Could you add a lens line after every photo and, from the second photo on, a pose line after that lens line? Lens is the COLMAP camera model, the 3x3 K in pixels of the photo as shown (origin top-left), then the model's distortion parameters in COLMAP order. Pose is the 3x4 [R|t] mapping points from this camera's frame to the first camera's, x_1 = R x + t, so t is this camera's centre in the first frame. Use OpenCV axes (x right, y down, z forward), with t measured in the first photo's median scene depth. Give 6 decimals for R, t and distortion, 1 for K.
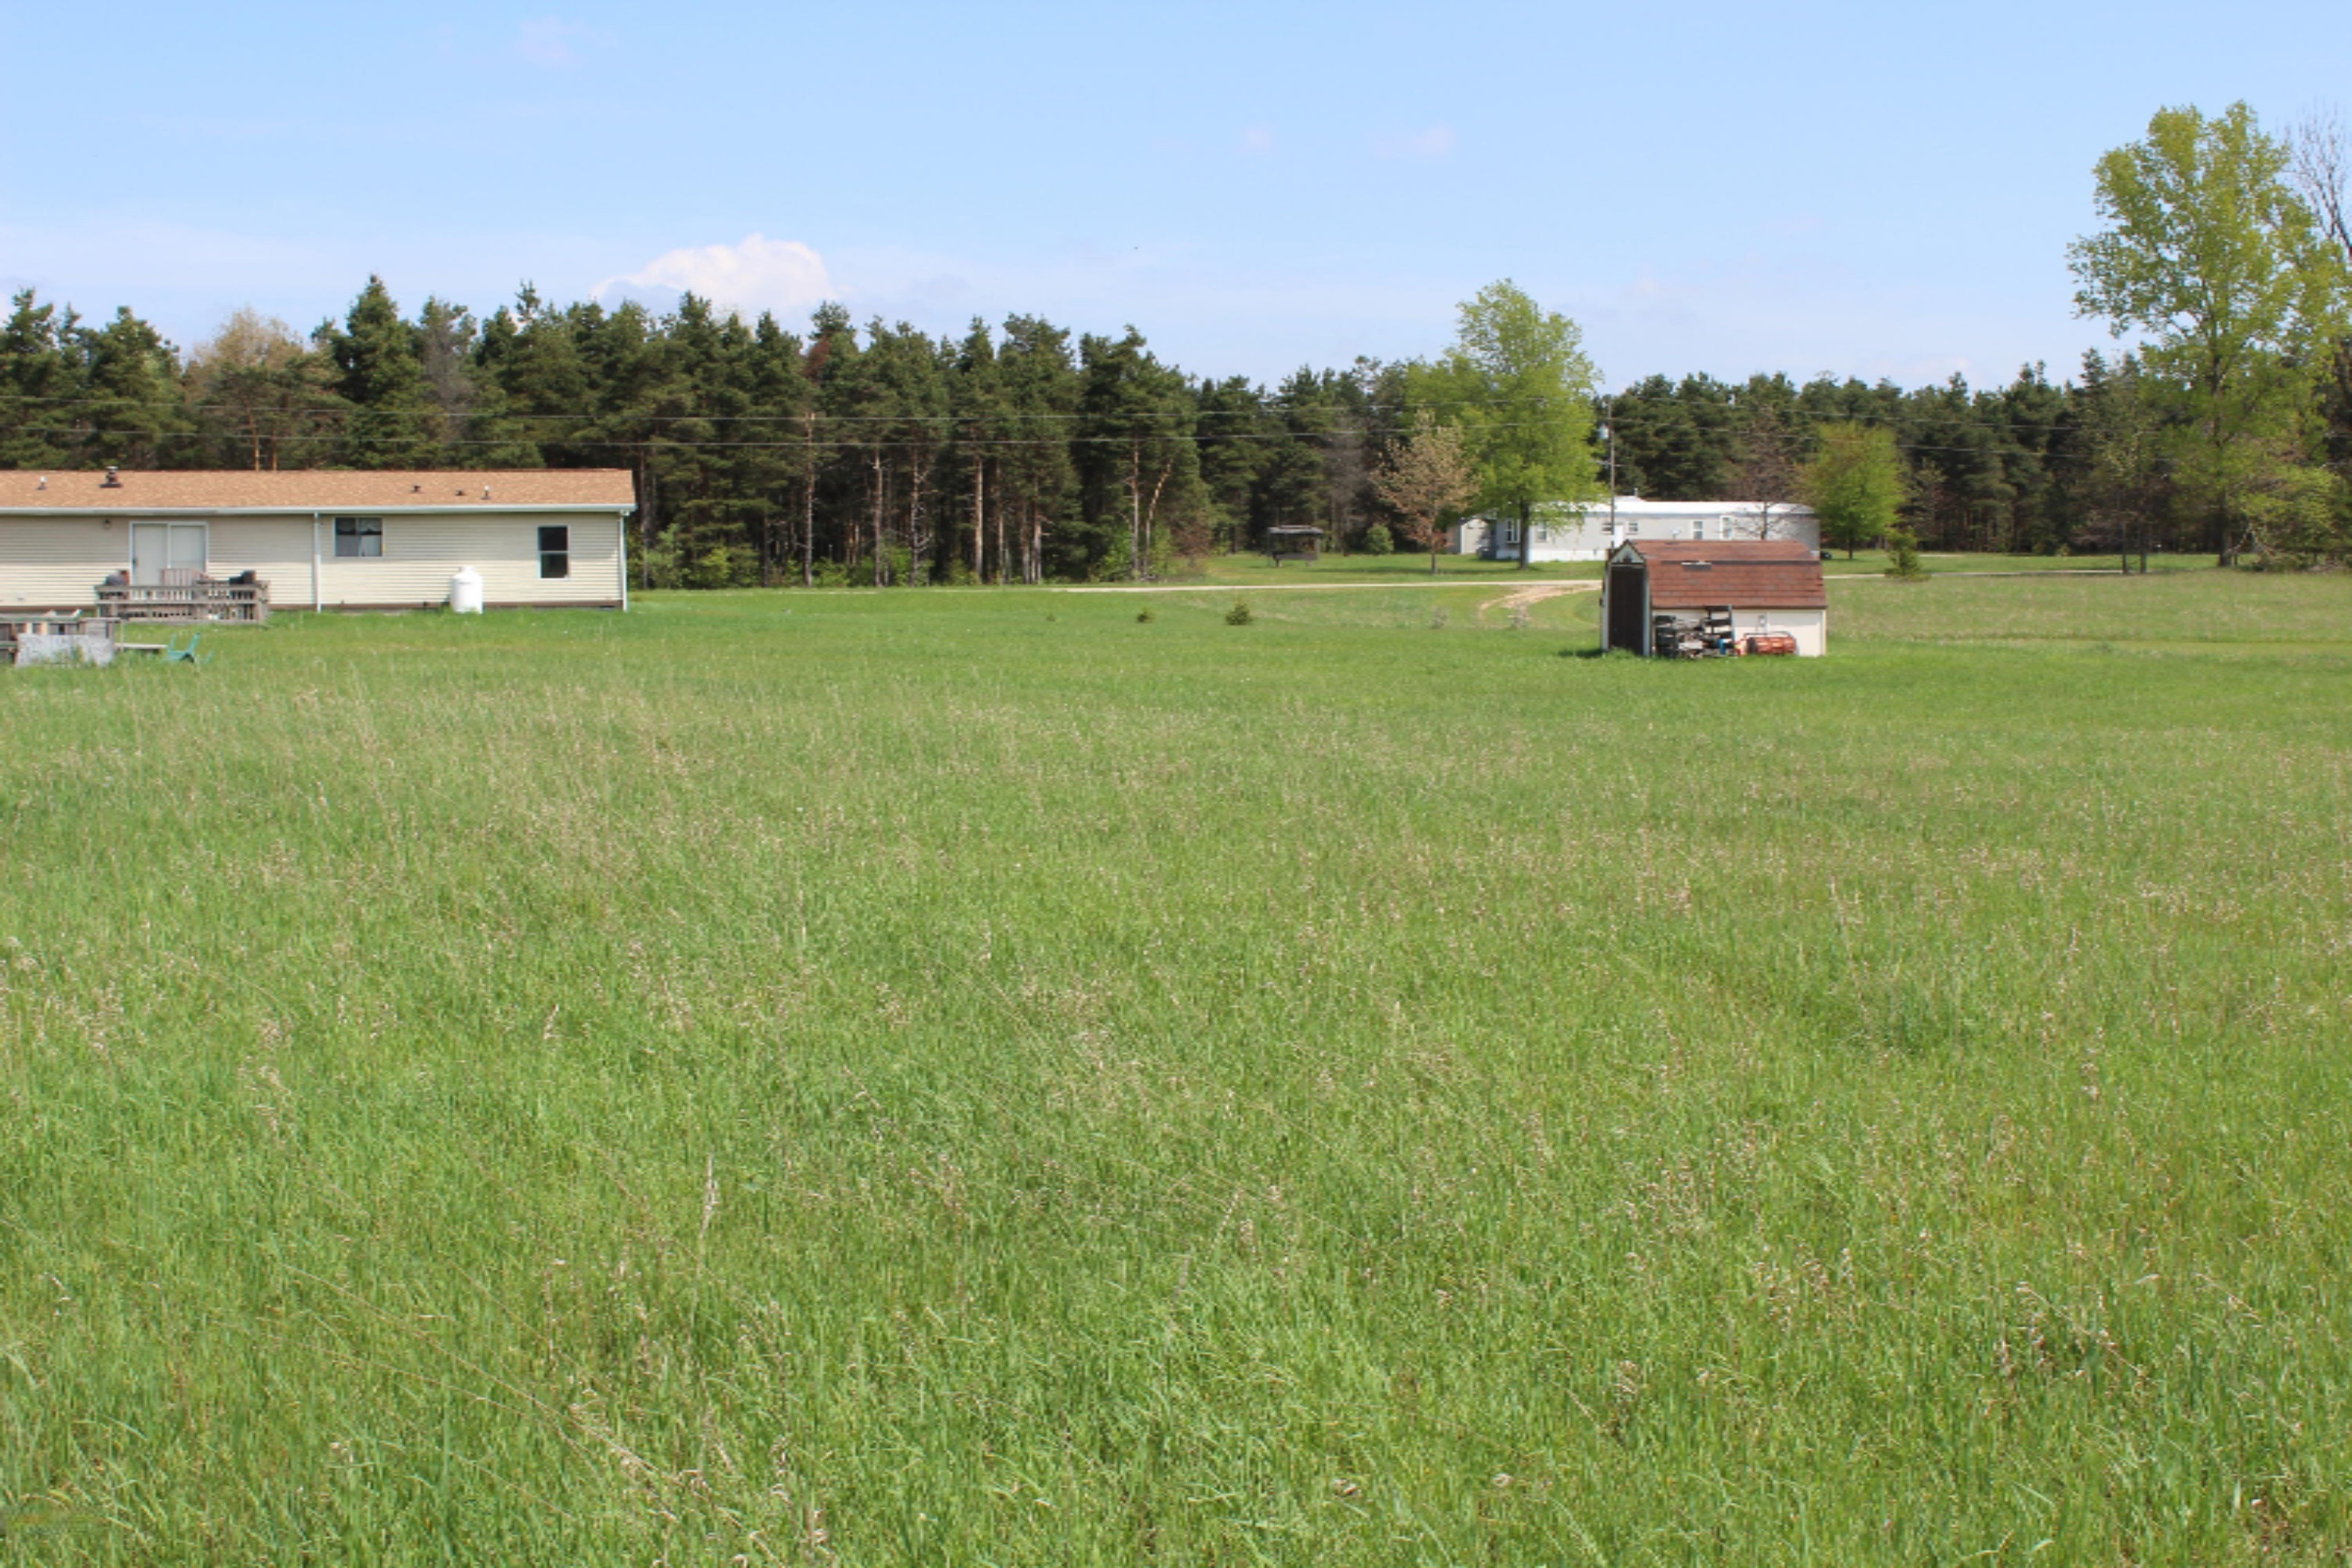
lens RADIAL K [[2948.9, 0, 1181.4], [0, 2948.9, 894.9], [0, 0, 1]] dist [-0.074110, 0.081073]
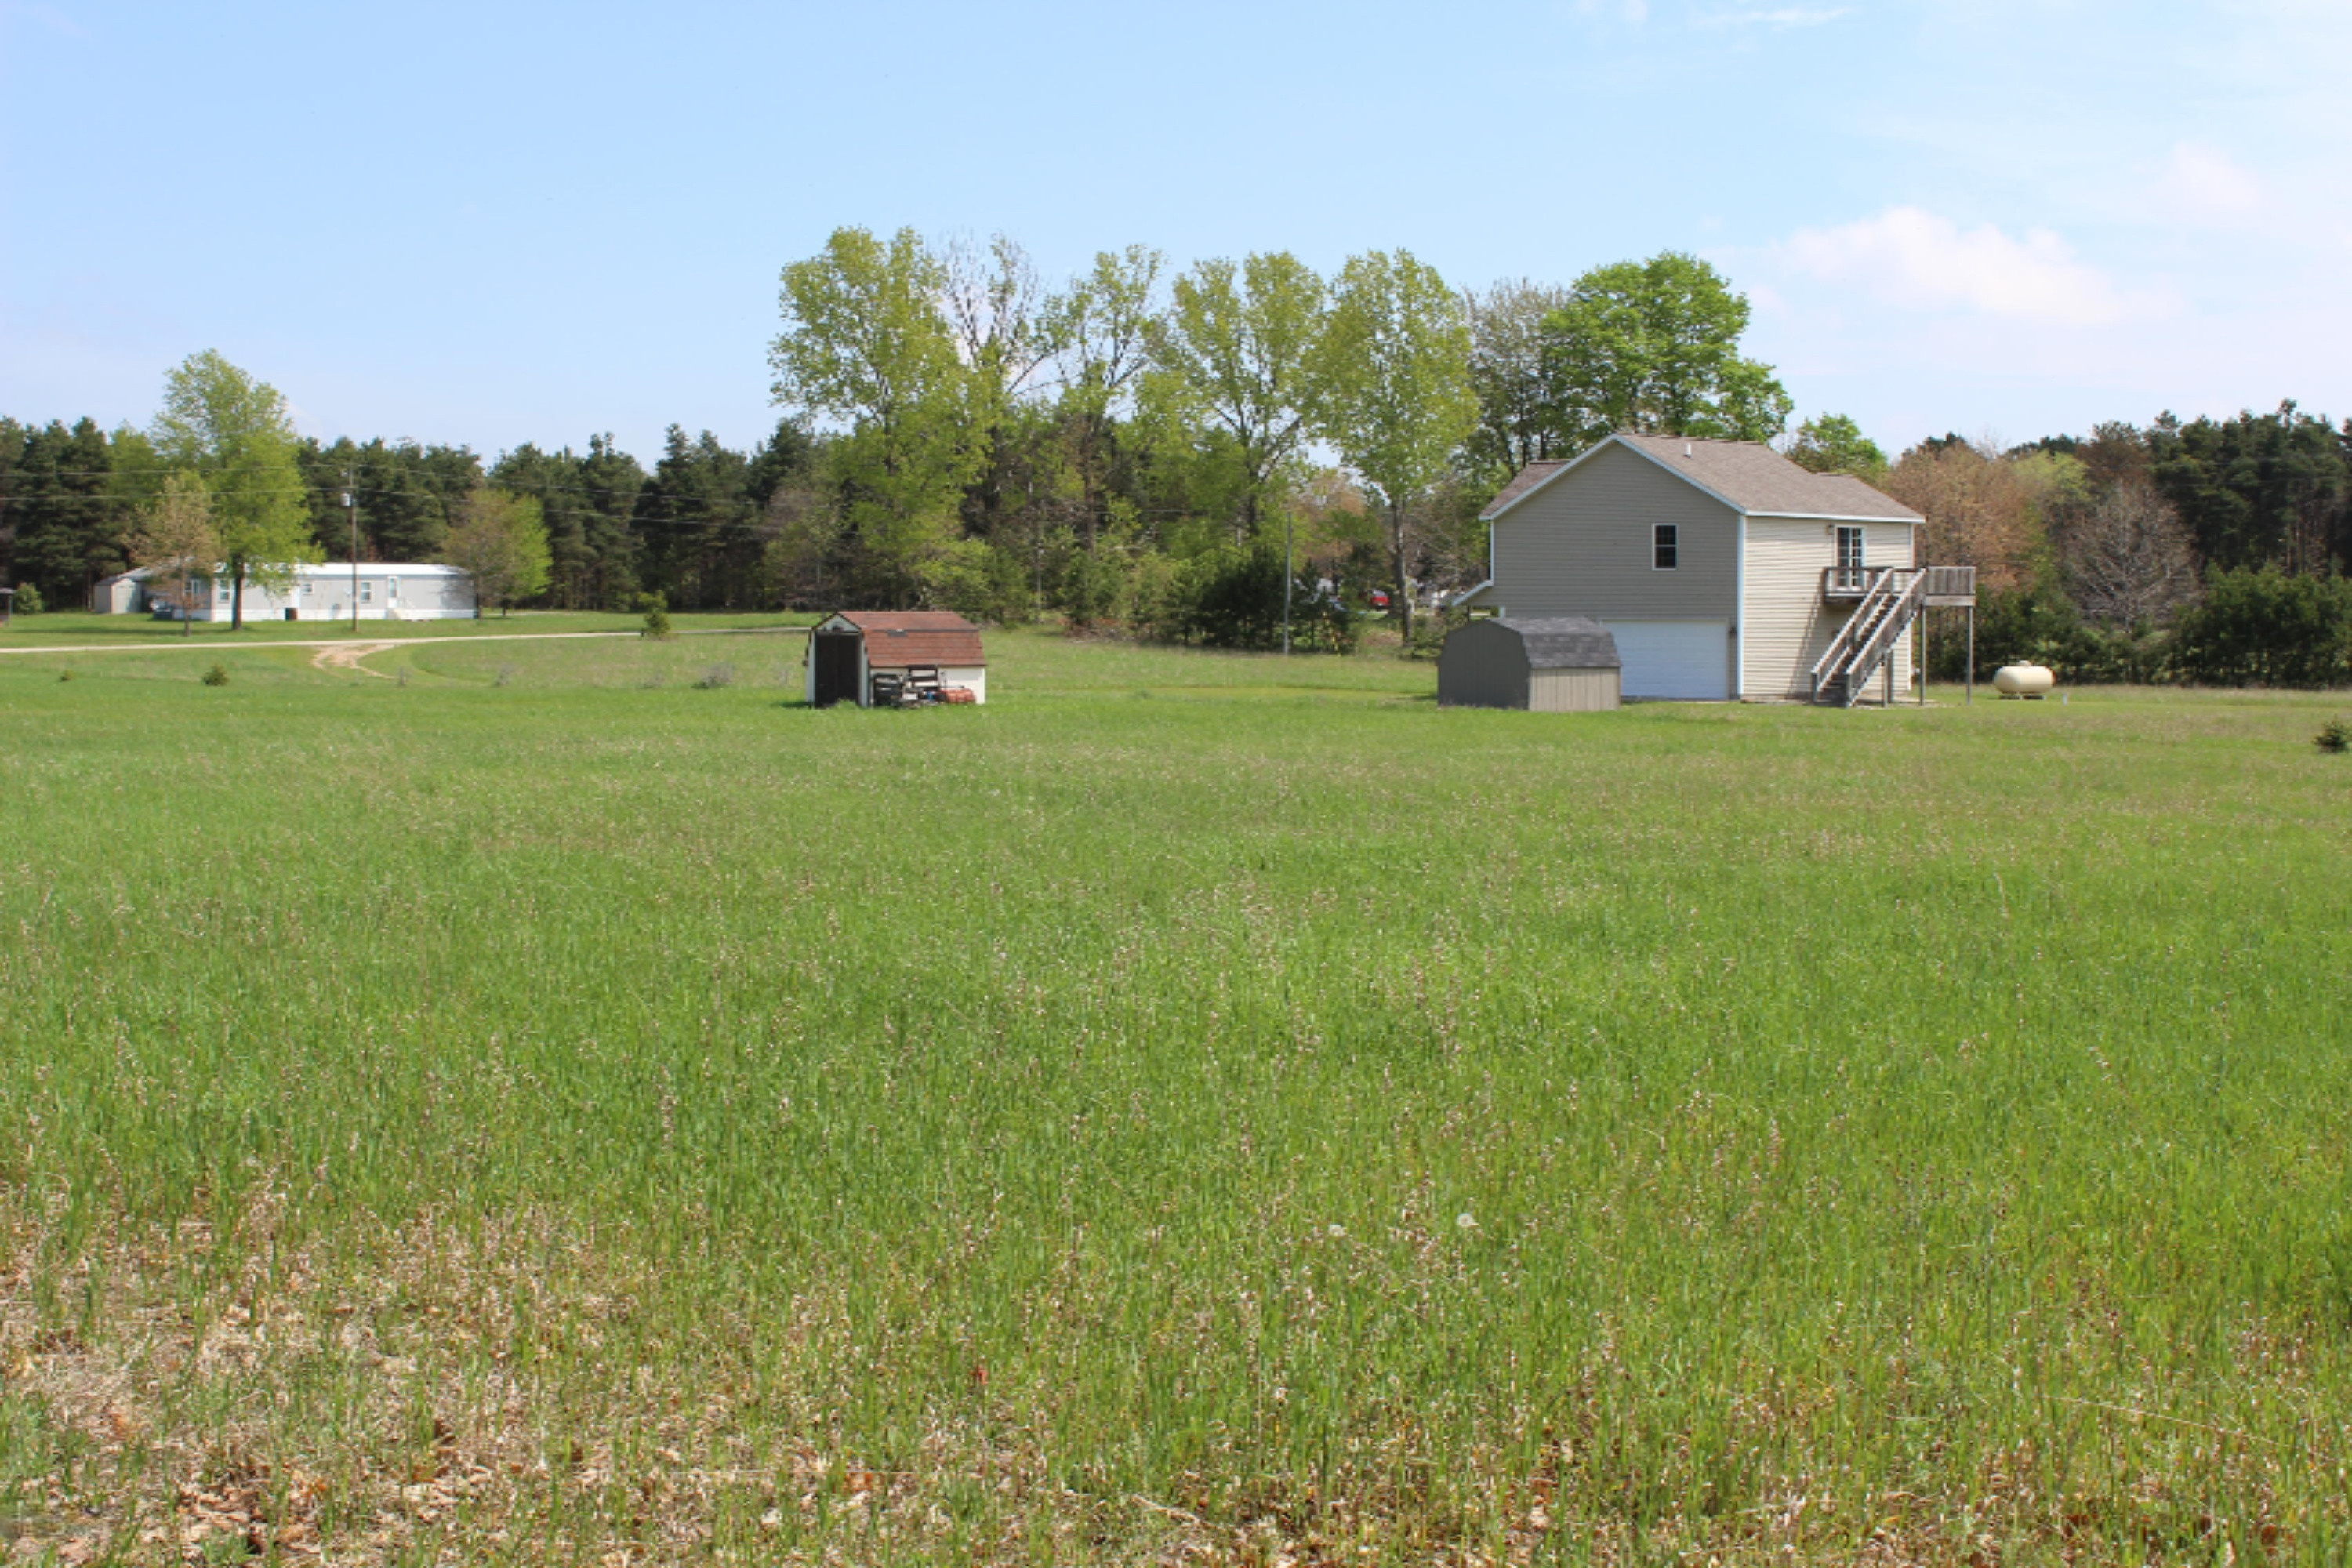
lens RADIAL K [[2969.9, 0, 1162.1], [0, 2969.9, 784.4], [0, 0, 1]] dist [-0.091299, 0.122790]
pose [[0.859425, -0.027311, 0.510533, -0.157781], [0.055679, 0.997633, -0.040362, 0.003528], [-0.508222, 0.063114, 0.858911, -0.053460]]
